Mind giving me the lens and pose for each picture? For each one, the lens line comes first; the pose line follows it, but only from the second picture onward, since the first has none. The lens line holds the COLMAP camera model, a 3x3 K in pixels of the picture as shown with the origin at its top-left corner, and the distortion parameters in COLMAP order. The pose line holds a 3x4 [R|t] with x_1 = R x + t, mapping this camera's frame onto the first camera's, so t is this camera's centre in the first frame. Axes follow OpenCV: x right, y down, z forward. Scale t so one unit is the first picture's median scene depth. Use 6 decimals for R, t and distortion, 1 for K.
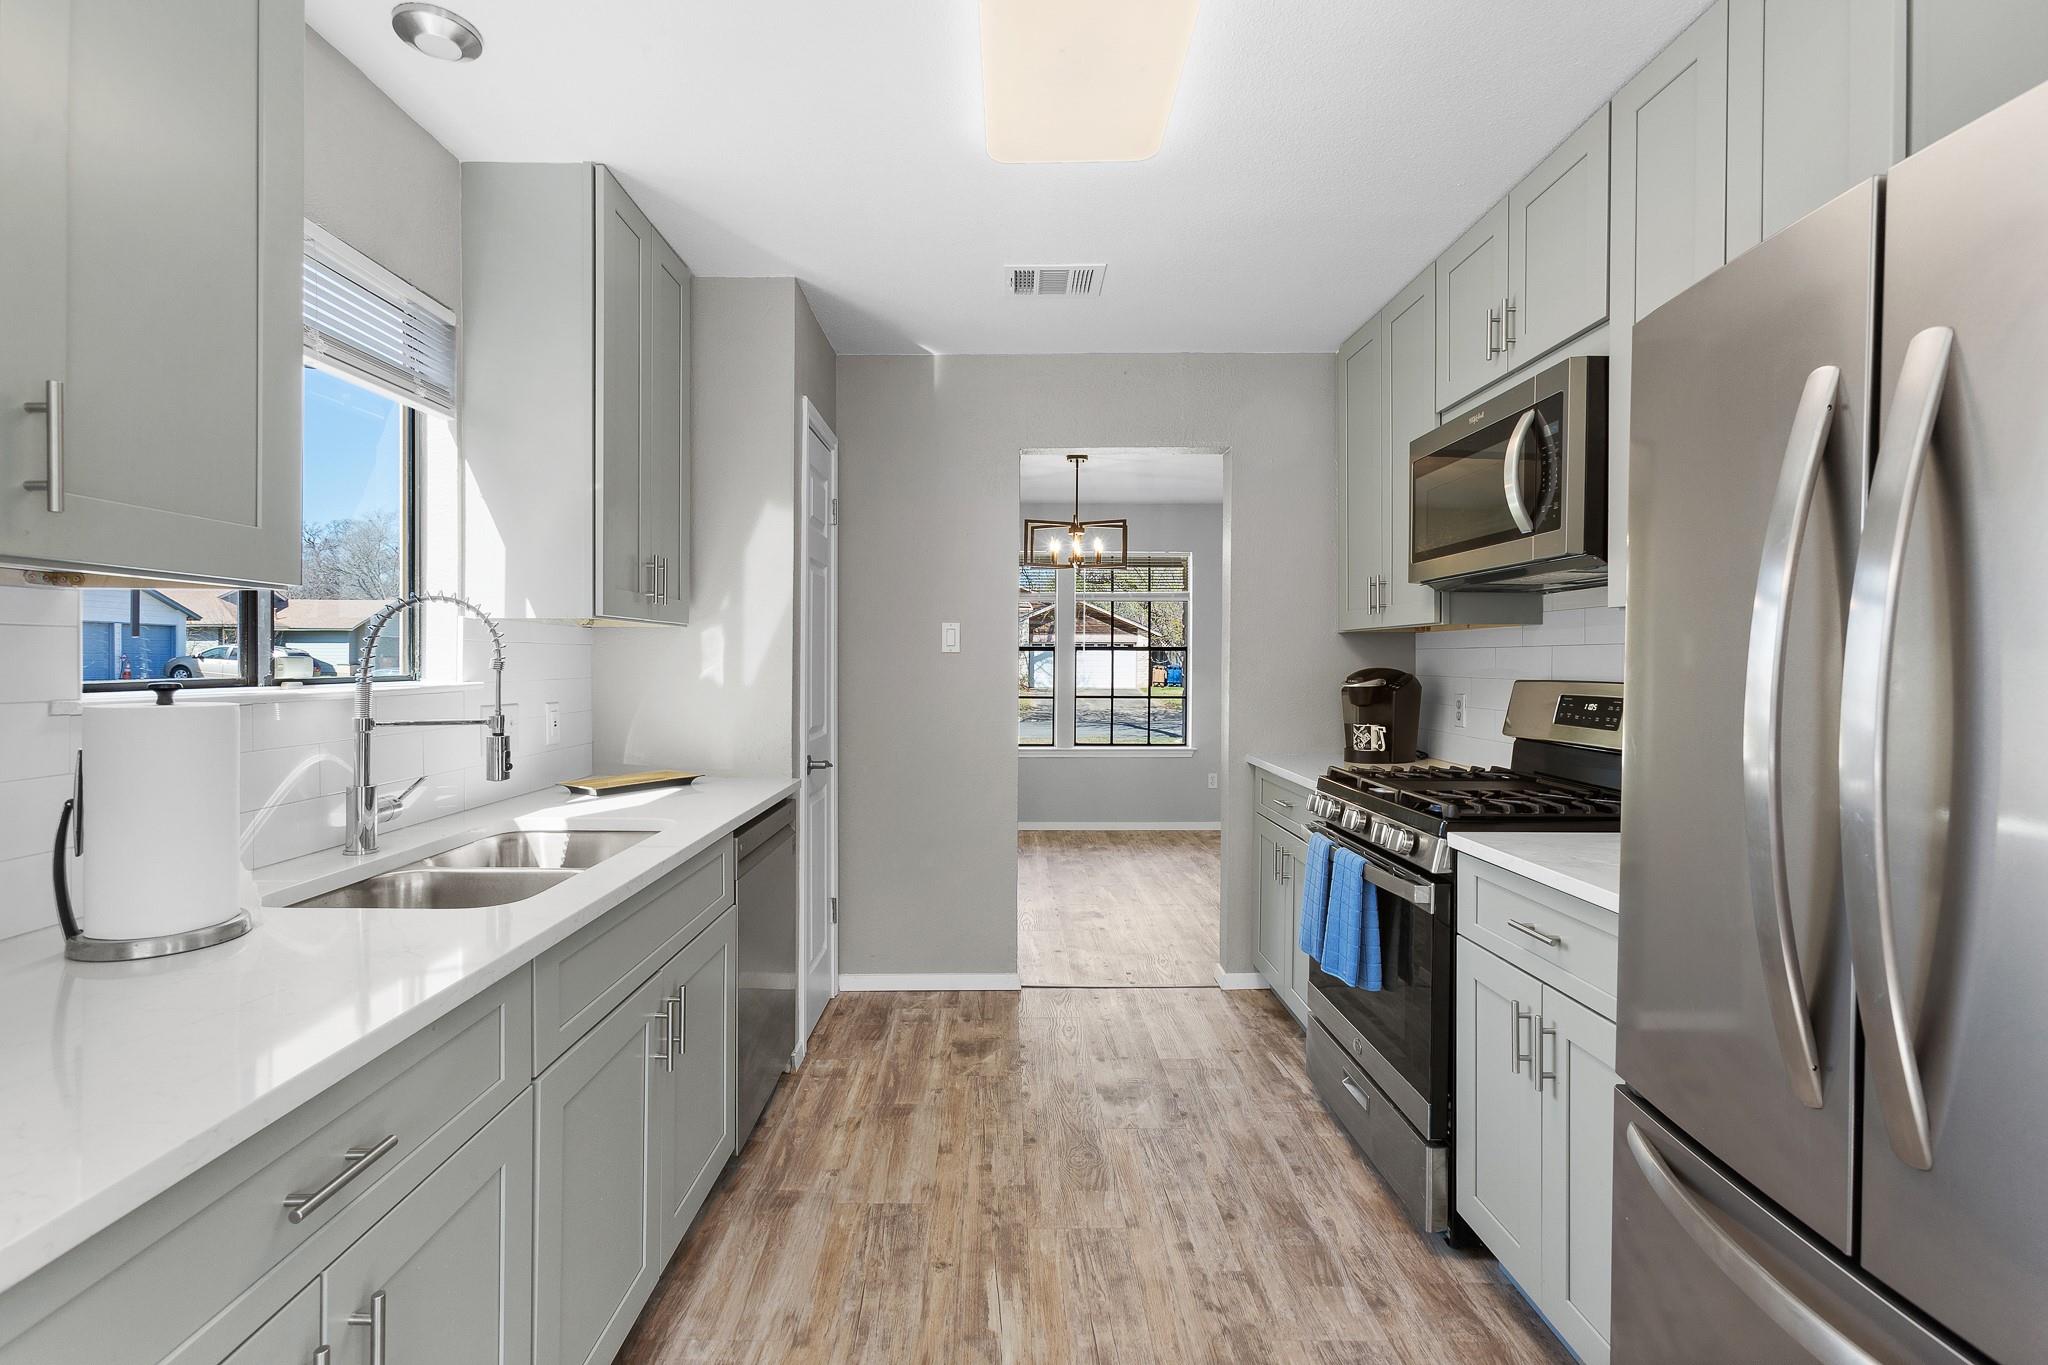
lens RADIAL K [[927.0, 0, 1004.9], [0, 927.0, 691.5], [0, 0, 1]] dist [-0.018106, 0.000372]
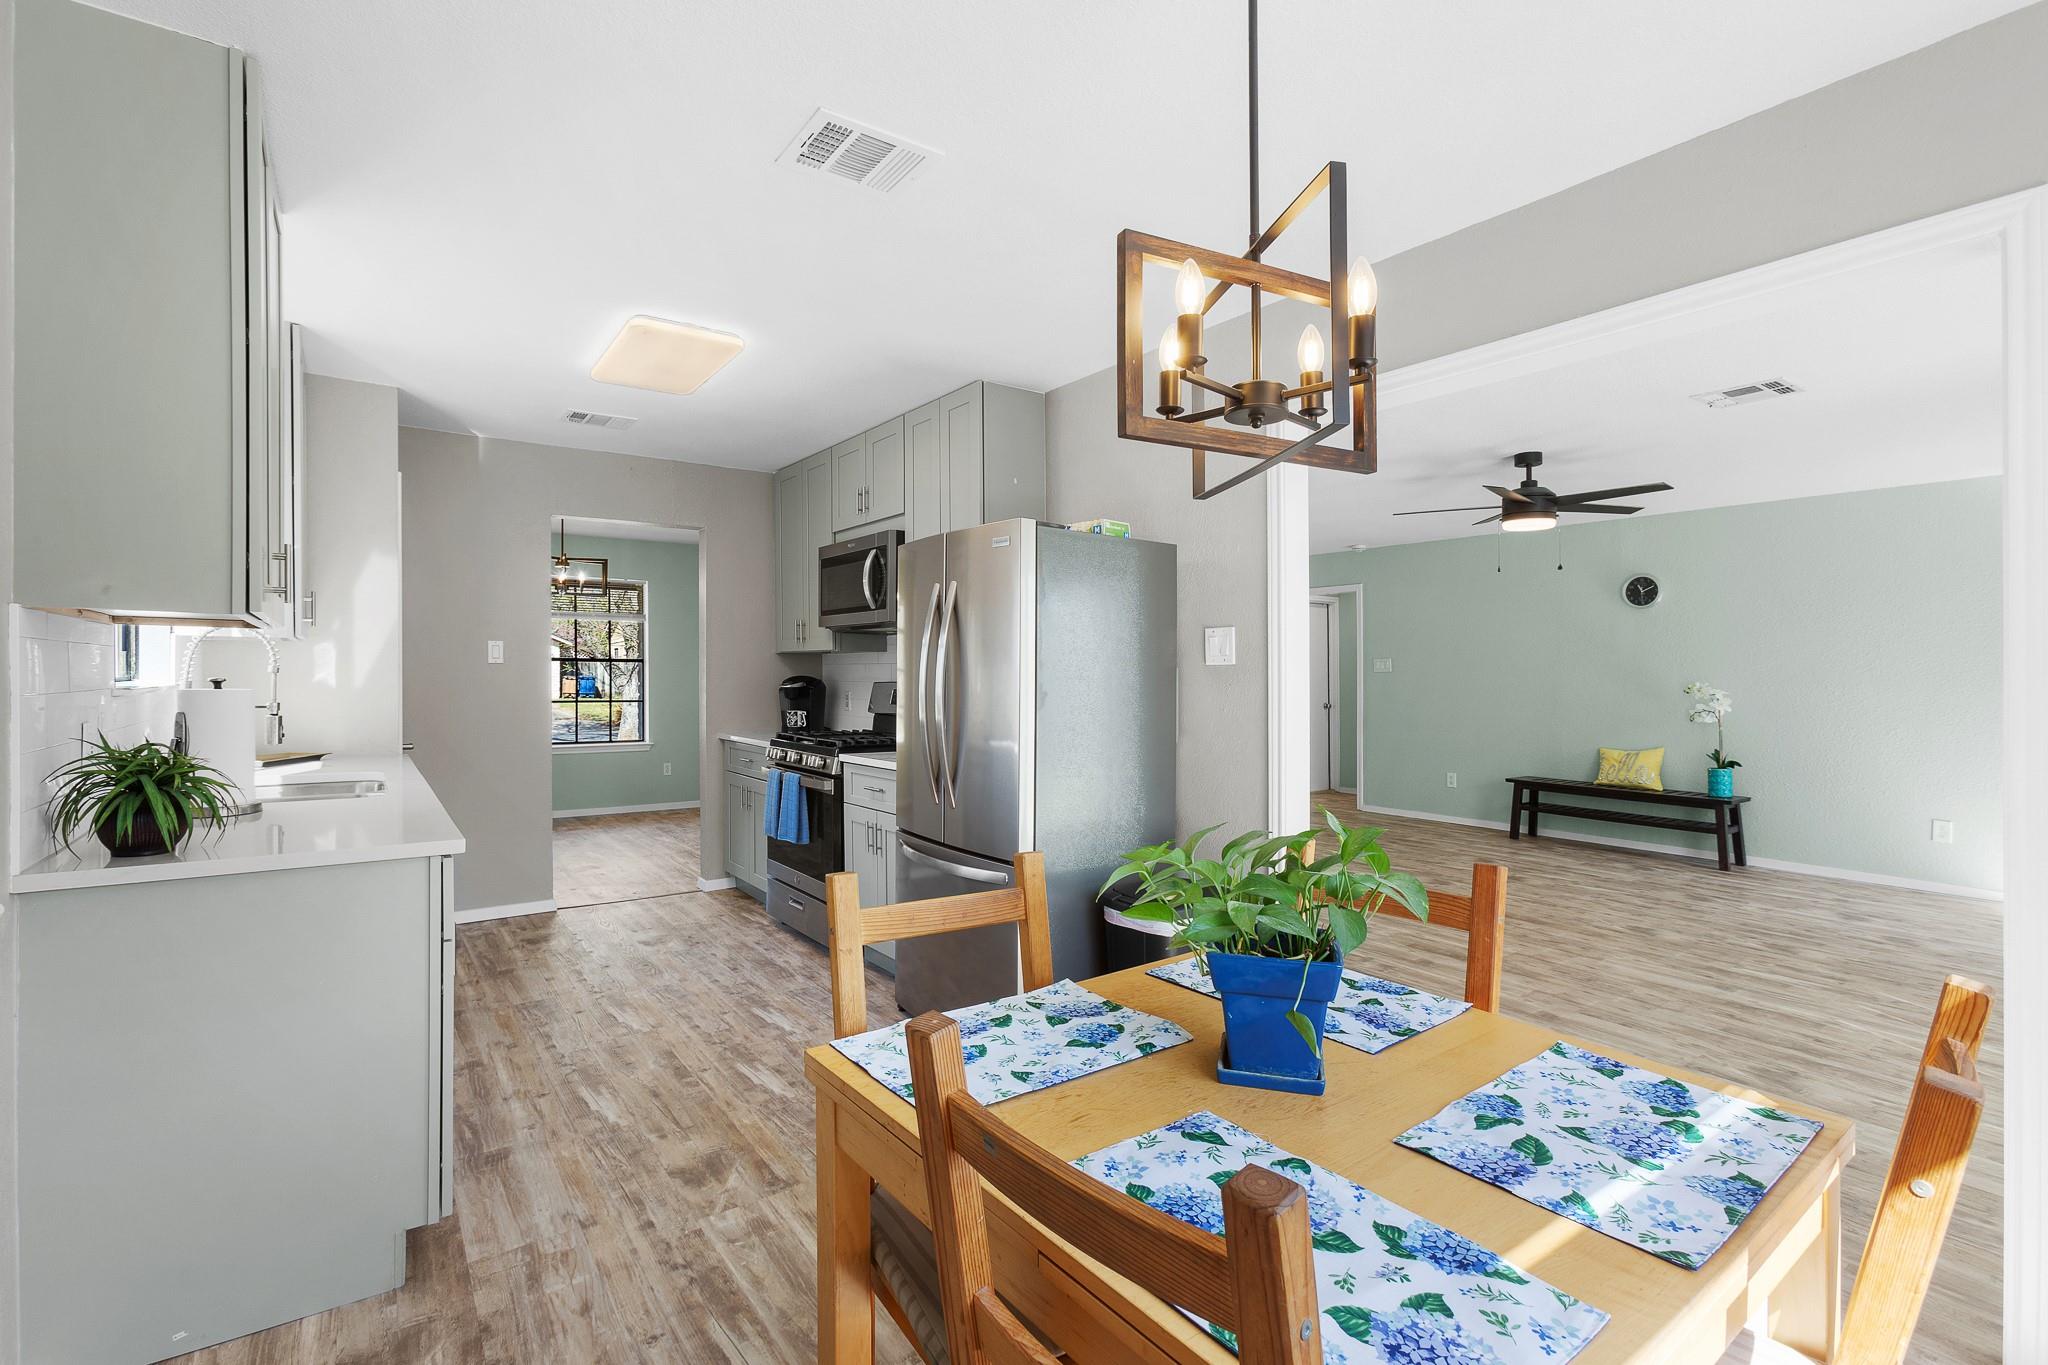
lens RADIAL K [[927.0, 0, 1013.0], [0, 927.0, 692.4], [0, 0, 1]] dist [-0.018106, 0.000372]
pose [[0.812922, -0.007648, 0.582322, -0.323624], [0.013764, 0.999887, -0.006083, 0.026142], [-0.582209, 0.012960, 0.812936, -0.722301]]
